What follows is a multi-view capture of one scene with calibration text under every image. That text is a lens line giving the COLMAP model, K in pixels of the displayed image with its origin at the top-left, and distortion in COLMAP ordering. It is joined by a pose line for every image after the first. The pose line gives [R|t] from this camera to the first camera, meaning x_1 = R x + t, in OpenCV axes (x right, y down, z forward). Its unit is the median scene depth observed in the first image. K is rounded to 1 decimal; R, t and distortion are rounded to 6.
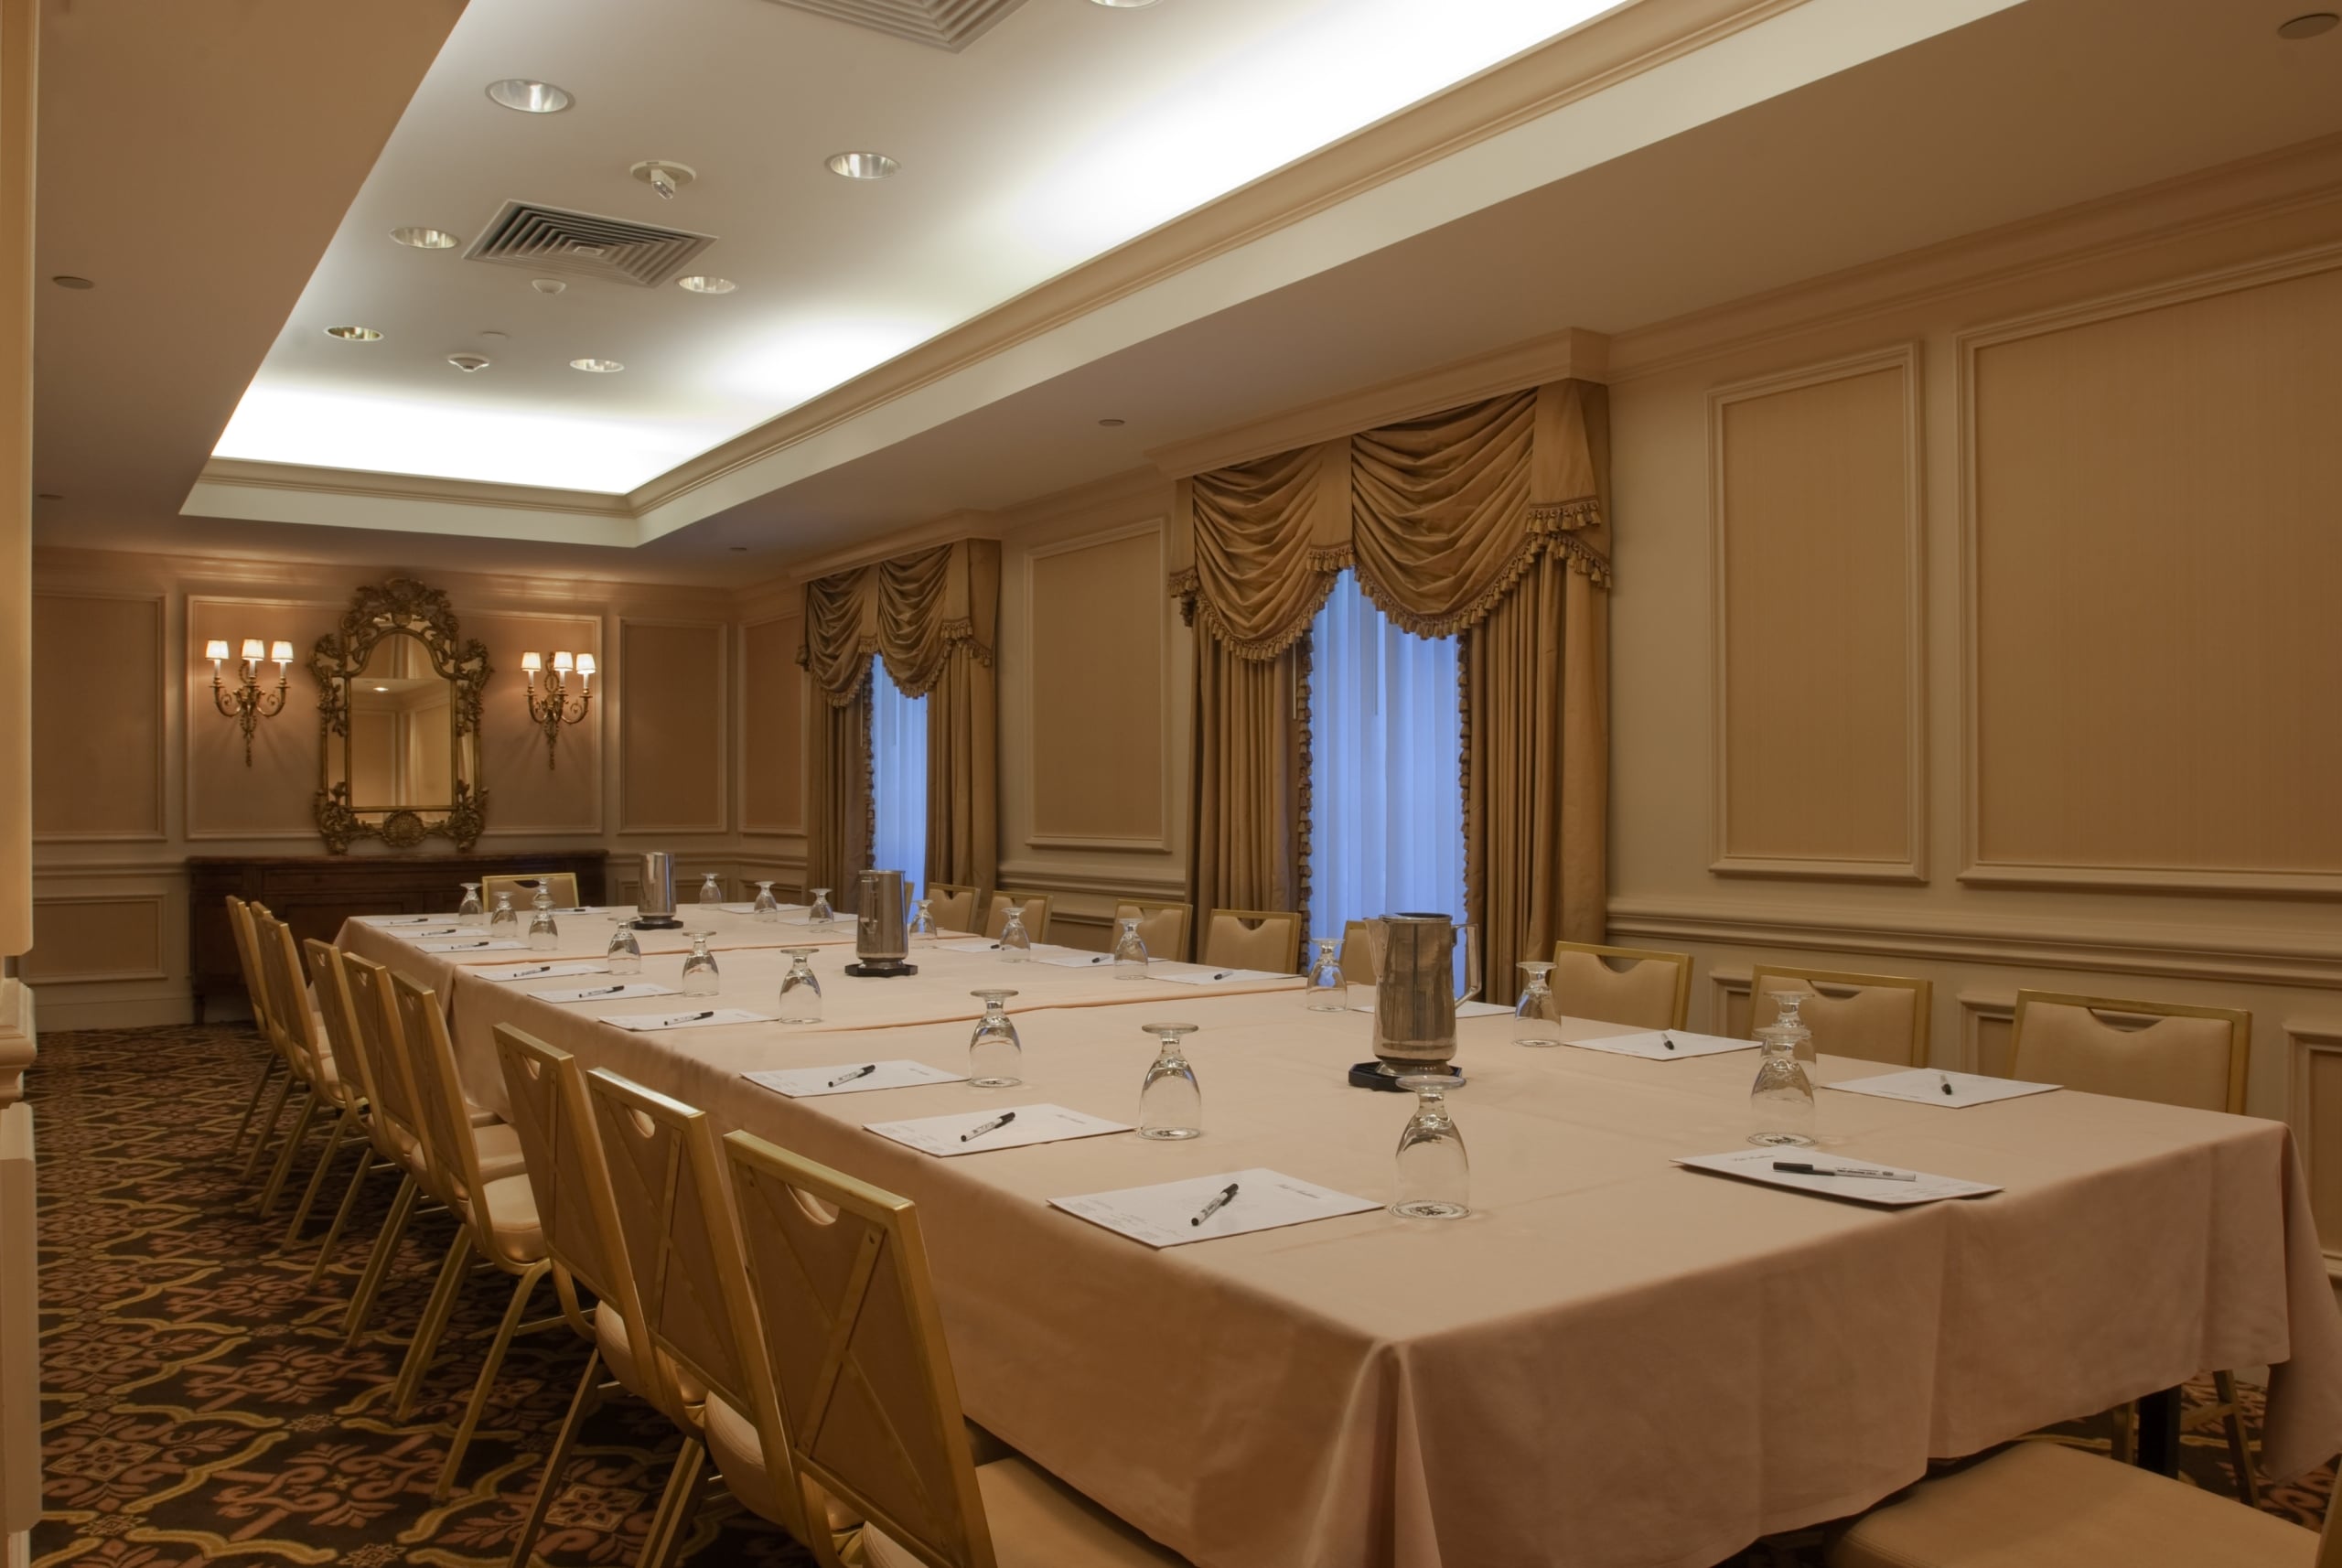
lens RADIAL K [[1729.1, 0, 1167.6], [0, 1729.1, 812.0], [0, 0, 1]] dist [-0.085910, 0.059645]
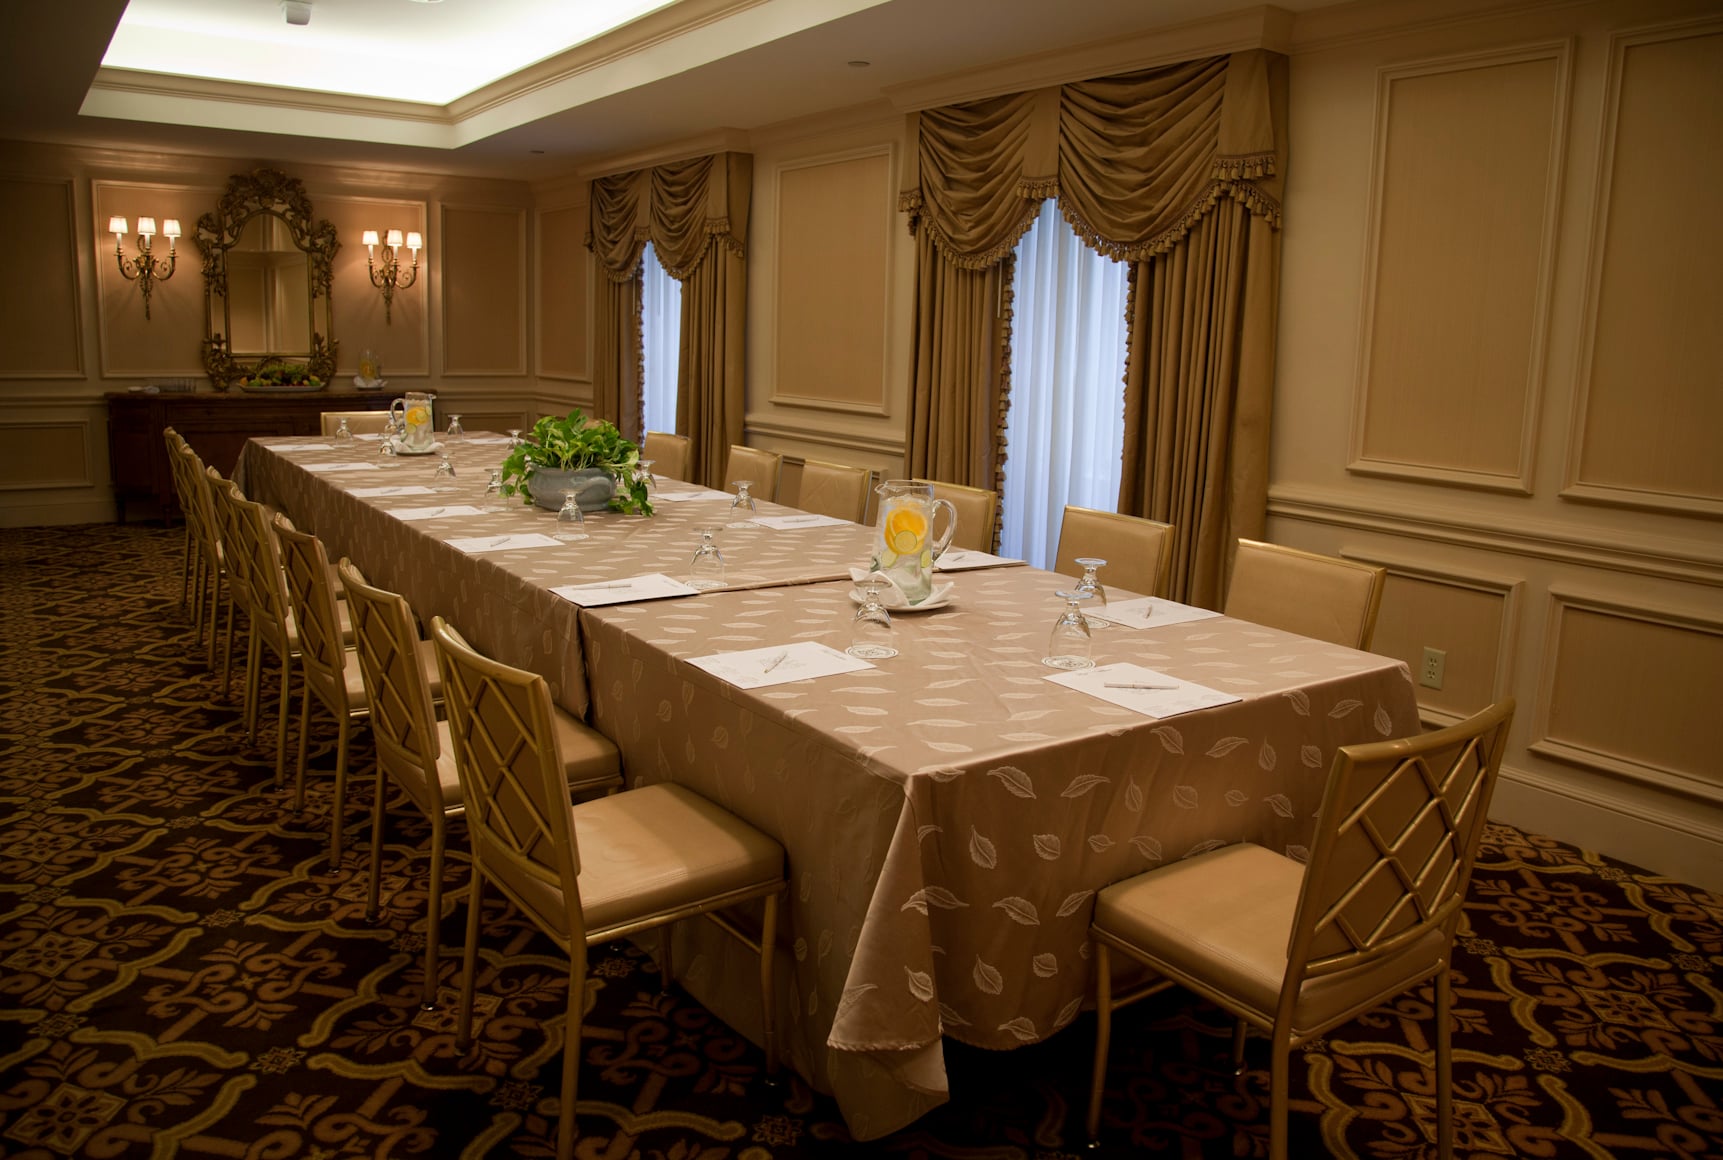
lens RADIAL K [[1252.8, 0, 872.6], [0, 1252.8, 549.2], [0, 0, 1]] dist [-0.119357, 0.075248]
pose [[0.999039, 0.027248, 0.034340, -0.038526], [-0.032580, 0.985628, 0.165761, -0.031994], [-0.029330, -0.166721, 0.985568, 0.087888]]
